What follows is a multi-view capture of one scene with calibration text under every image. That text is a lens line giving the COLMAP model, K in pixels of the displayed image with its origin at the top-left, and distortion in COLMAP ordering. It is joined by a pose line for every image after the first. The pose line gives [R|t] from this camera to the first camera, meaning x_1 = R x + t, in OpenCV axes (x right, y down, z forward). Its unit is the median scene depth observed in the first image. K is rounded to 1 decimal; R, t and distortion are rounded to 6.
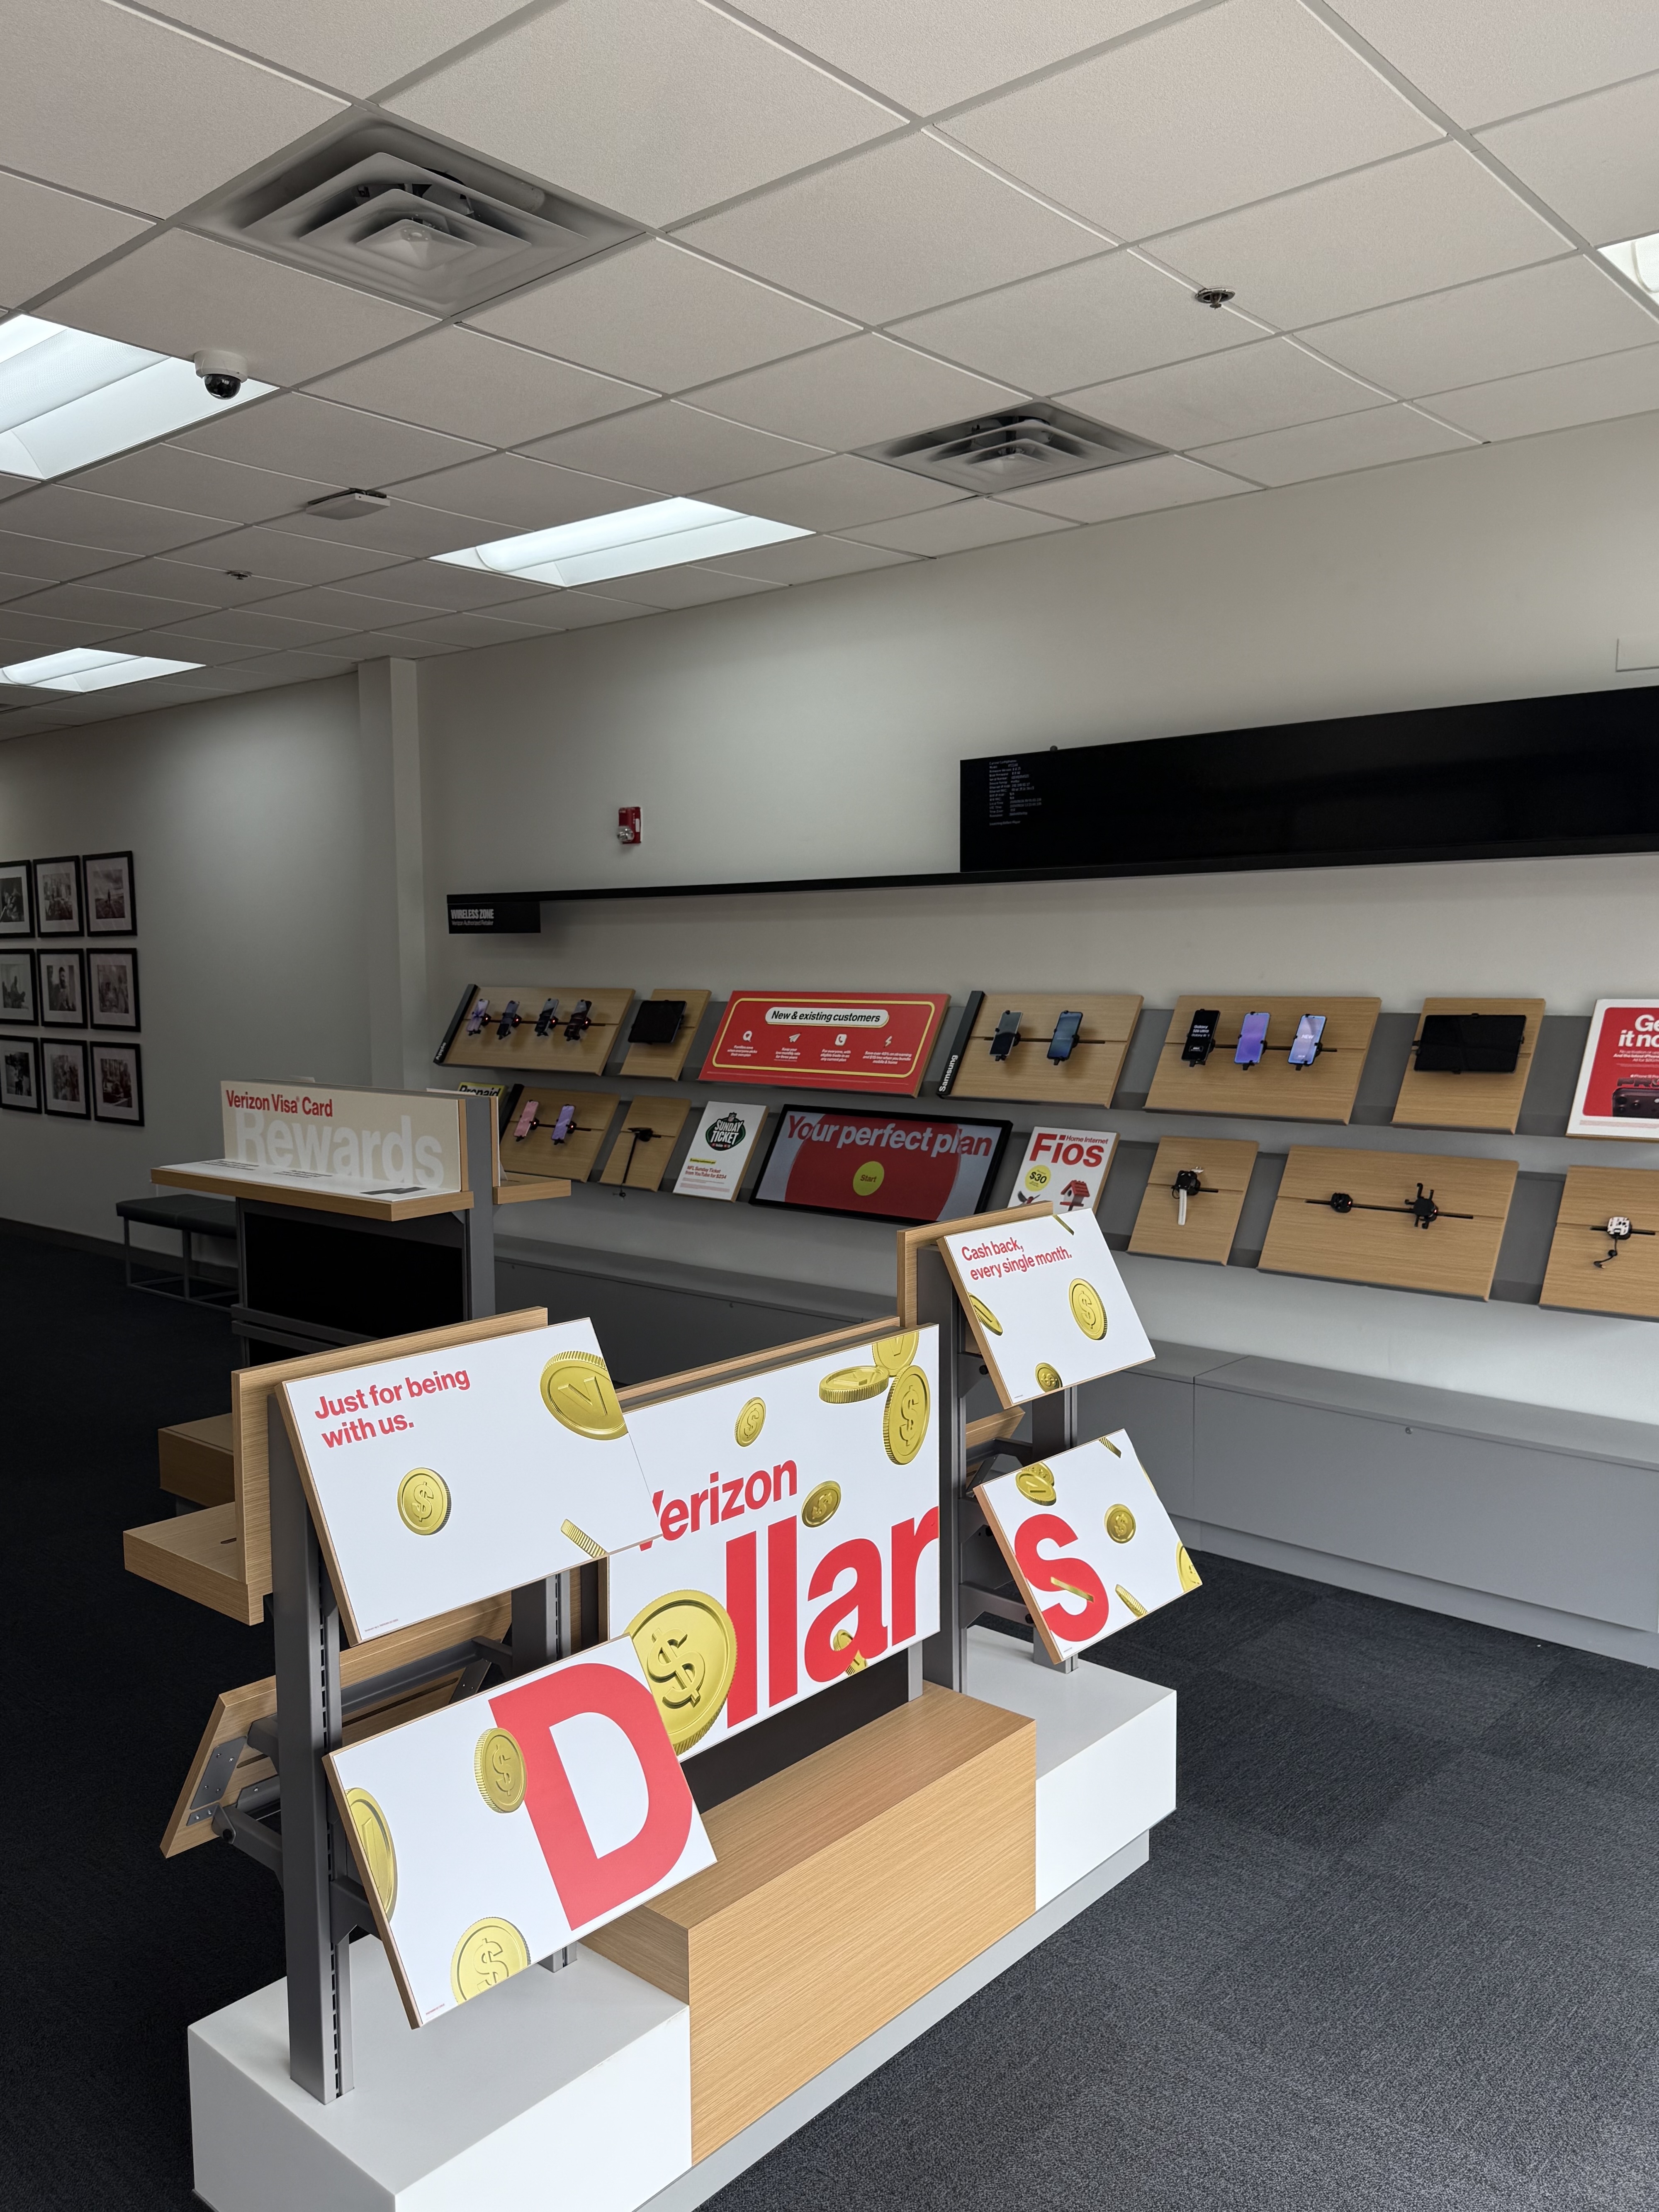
lens RADIAL K [[1693.2, 0, 818.8], [0, 1693.2, 1108.8], [0, 0, 1]] dist [0.106169, -0.157547]
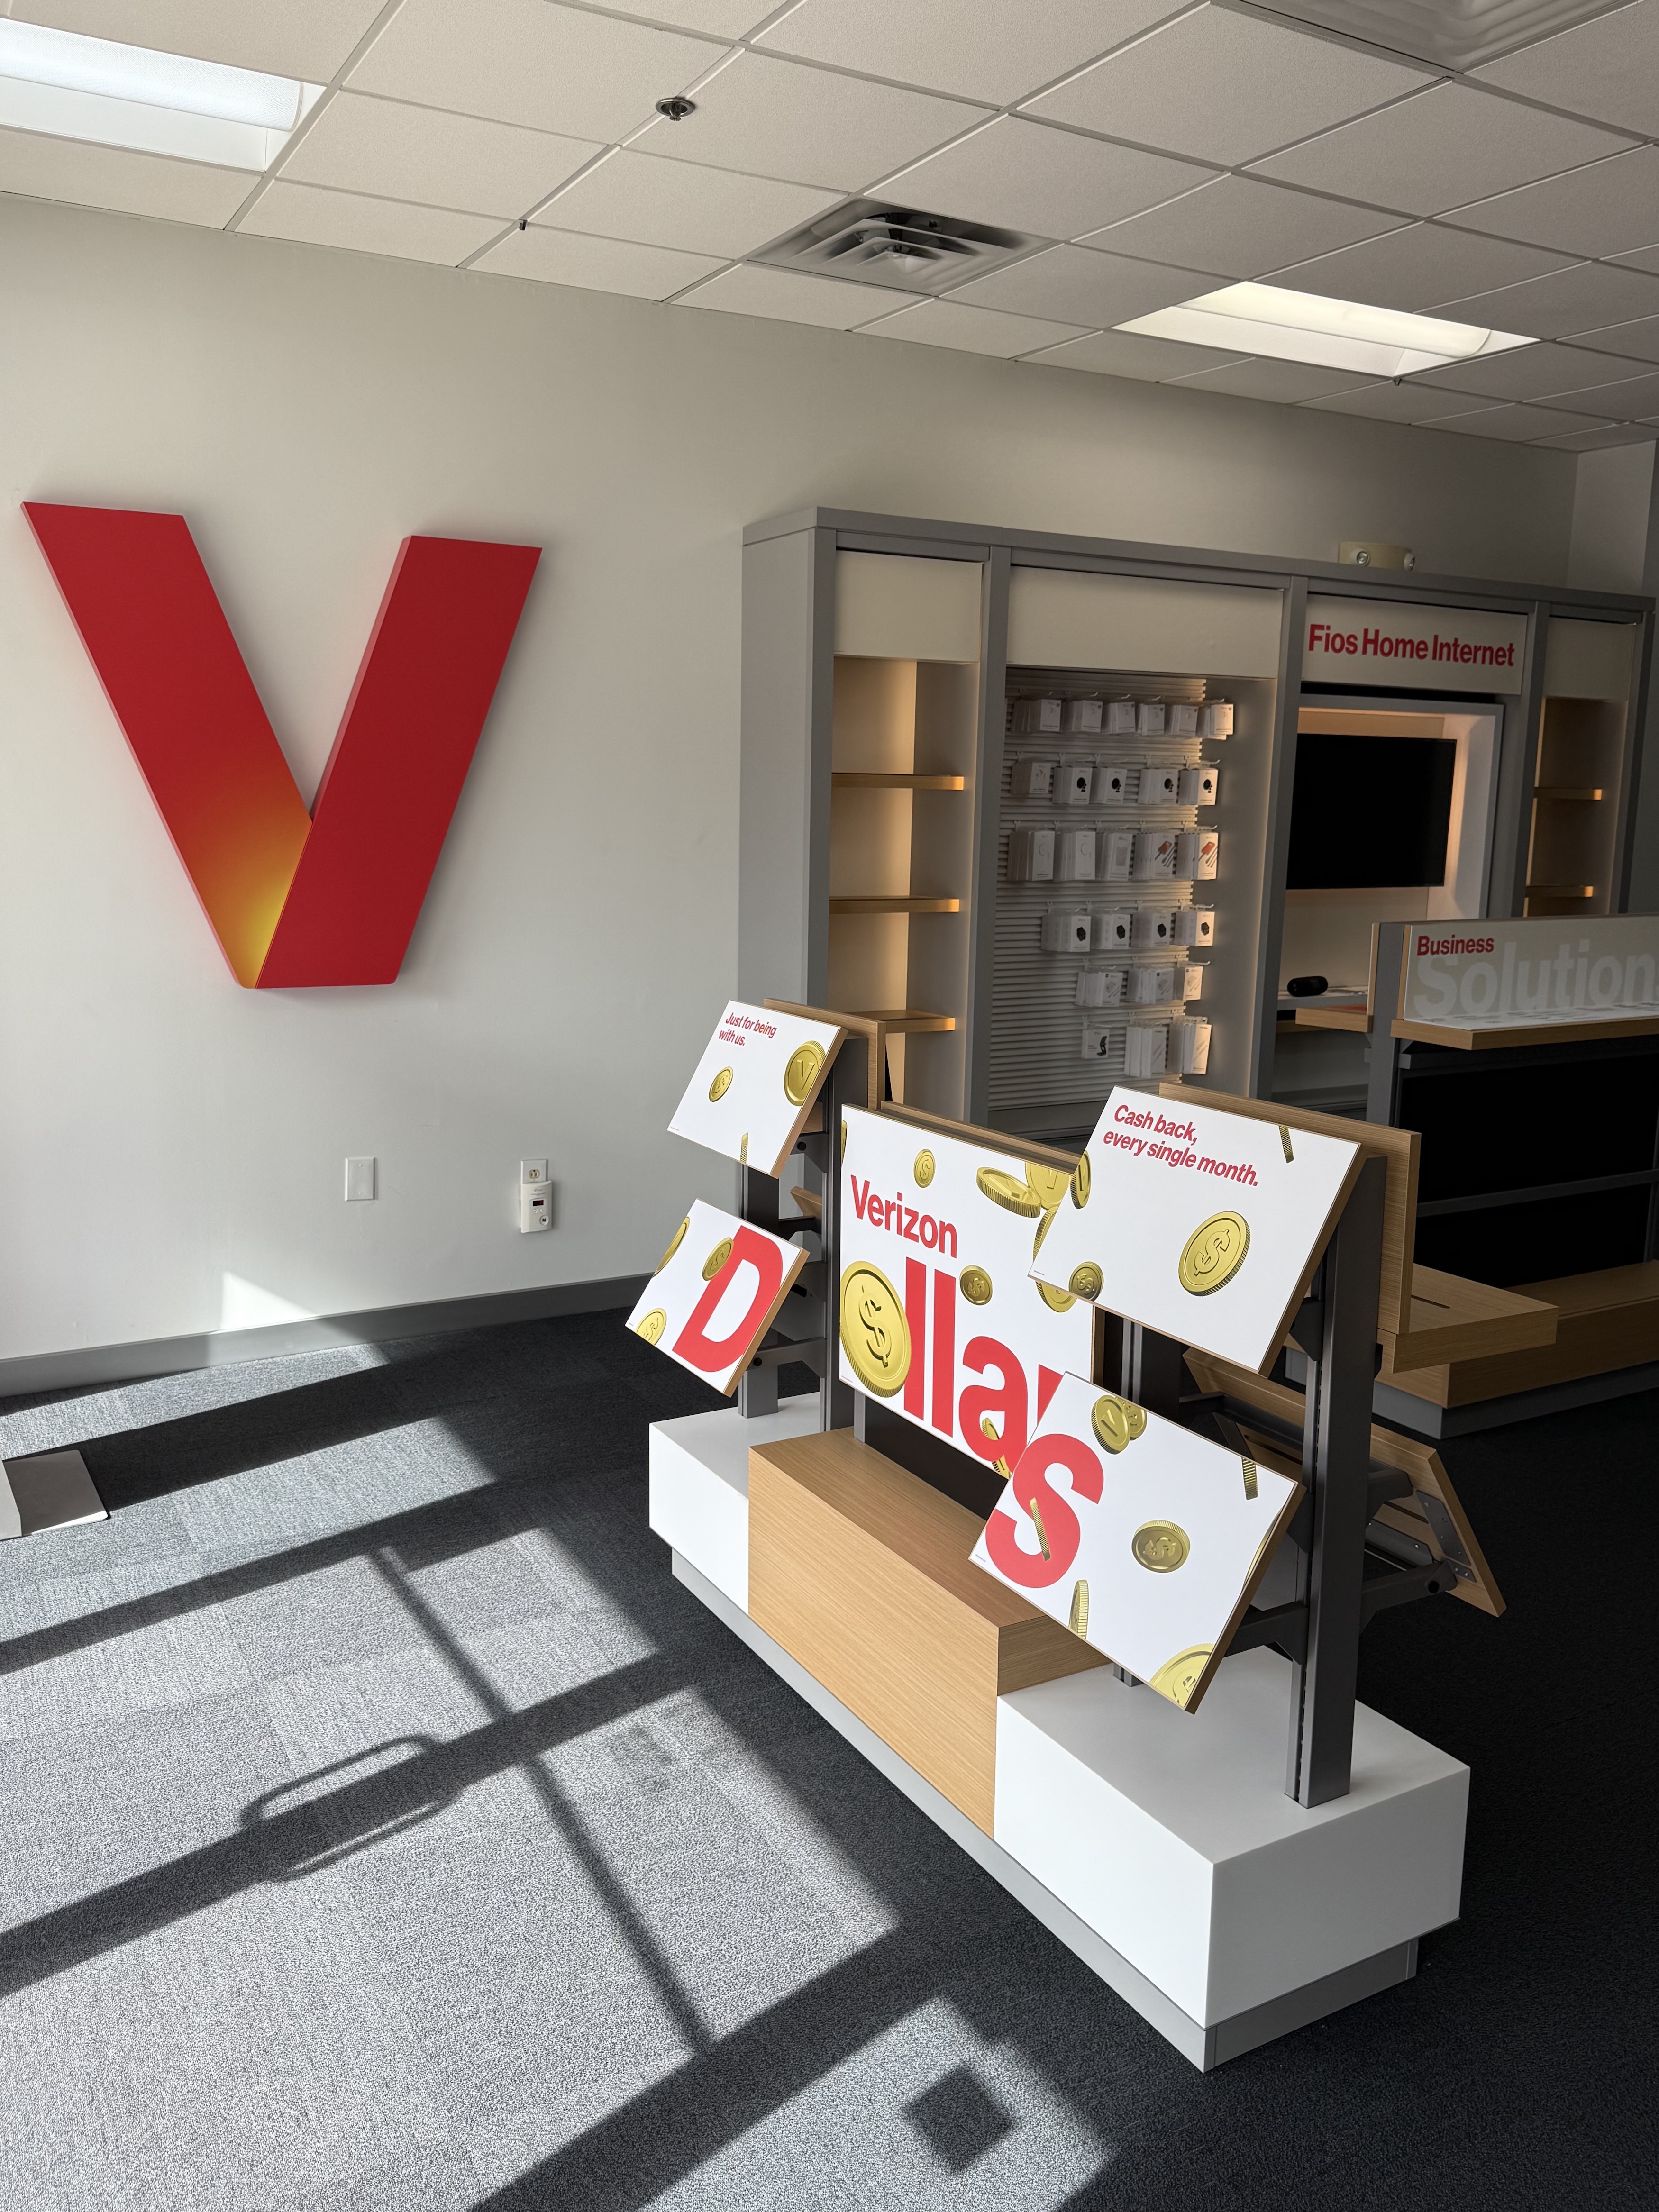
lens RADIAL K [[1693.3, 0, 807.6], [0, 1693.3, 1098.9], [0, 0, 1]] dist [0.106169, -0.157547]
pose [[-0.331346, 0.164684, -0.929026, 0.901961], [-0.094635, 0.973883, 0.206388, -0.078192], [0.938752, 0.156304, -0.307107, 1.099806]]
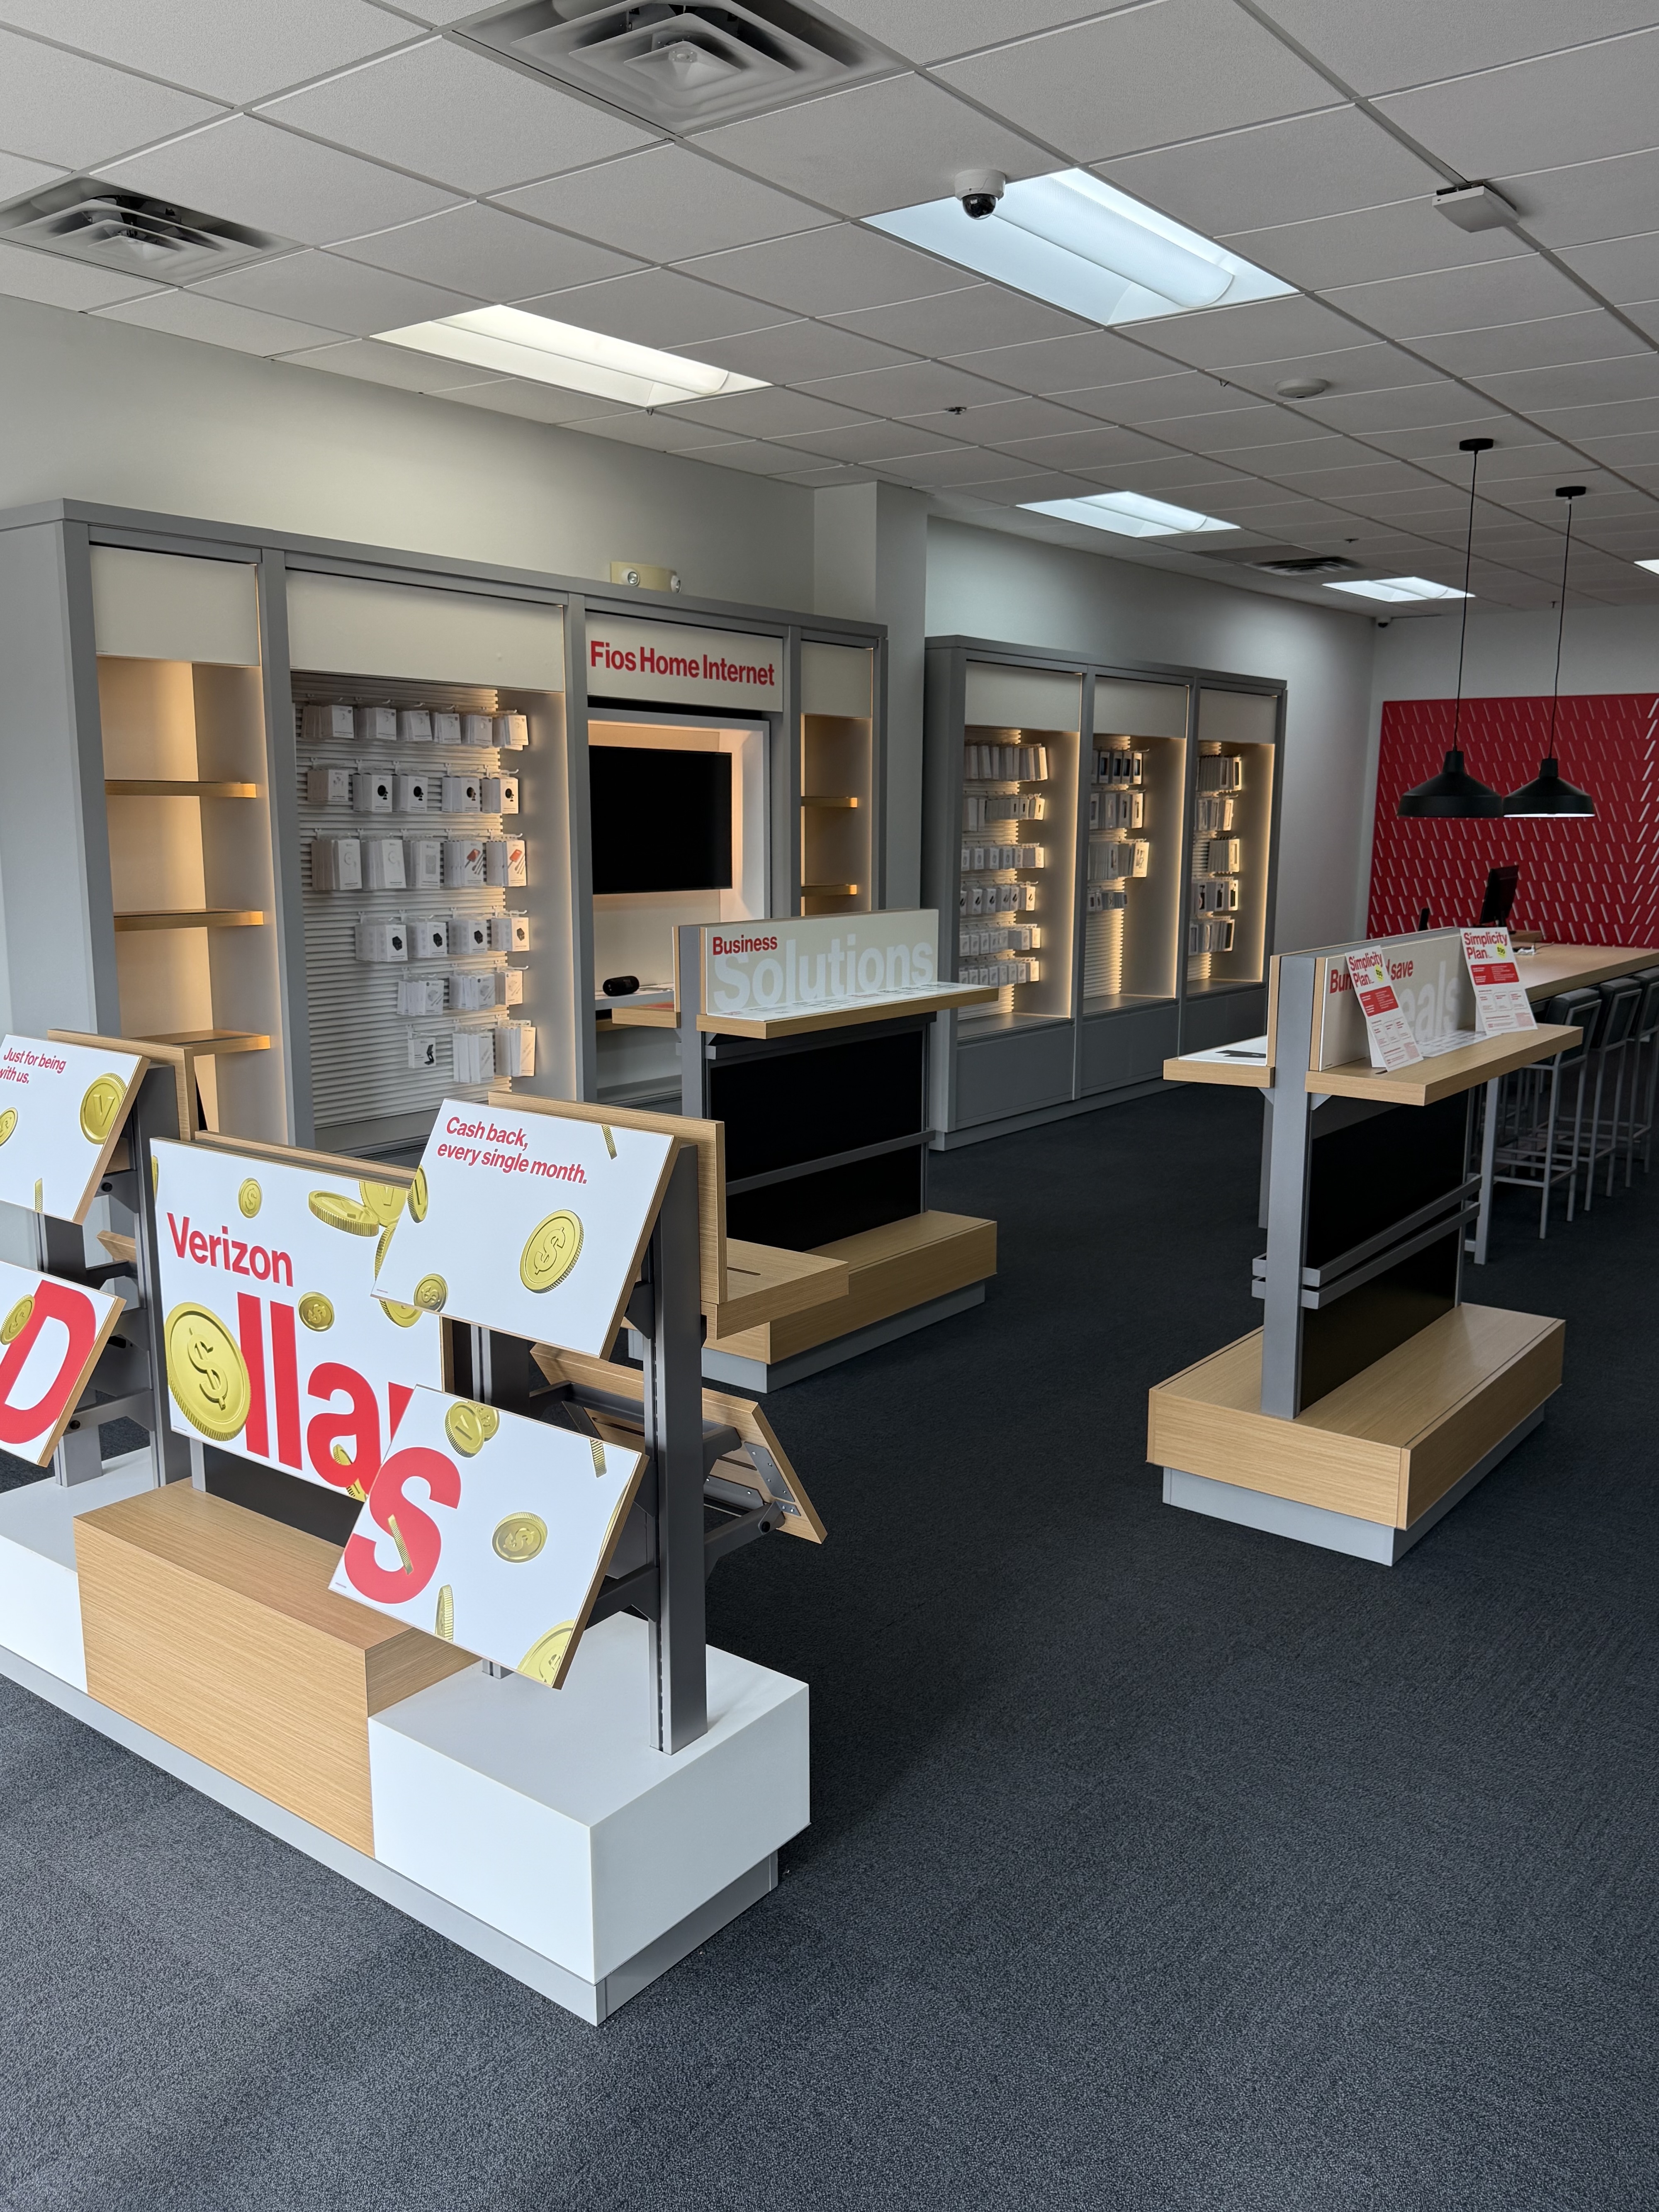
lens RADIAL K [[1693.2, 0, 834.5], [0, 1693.2, 1103.8], [0, 0, 1]] dist [0.106169, -0.157547]
pose [[0.073767, 0.176482, -0.981536, 0.926058], [-0.091895, 0.981233, 0.169521, -0.086142], [0.993033, 0.077693, 0.088600, 1.103145]]
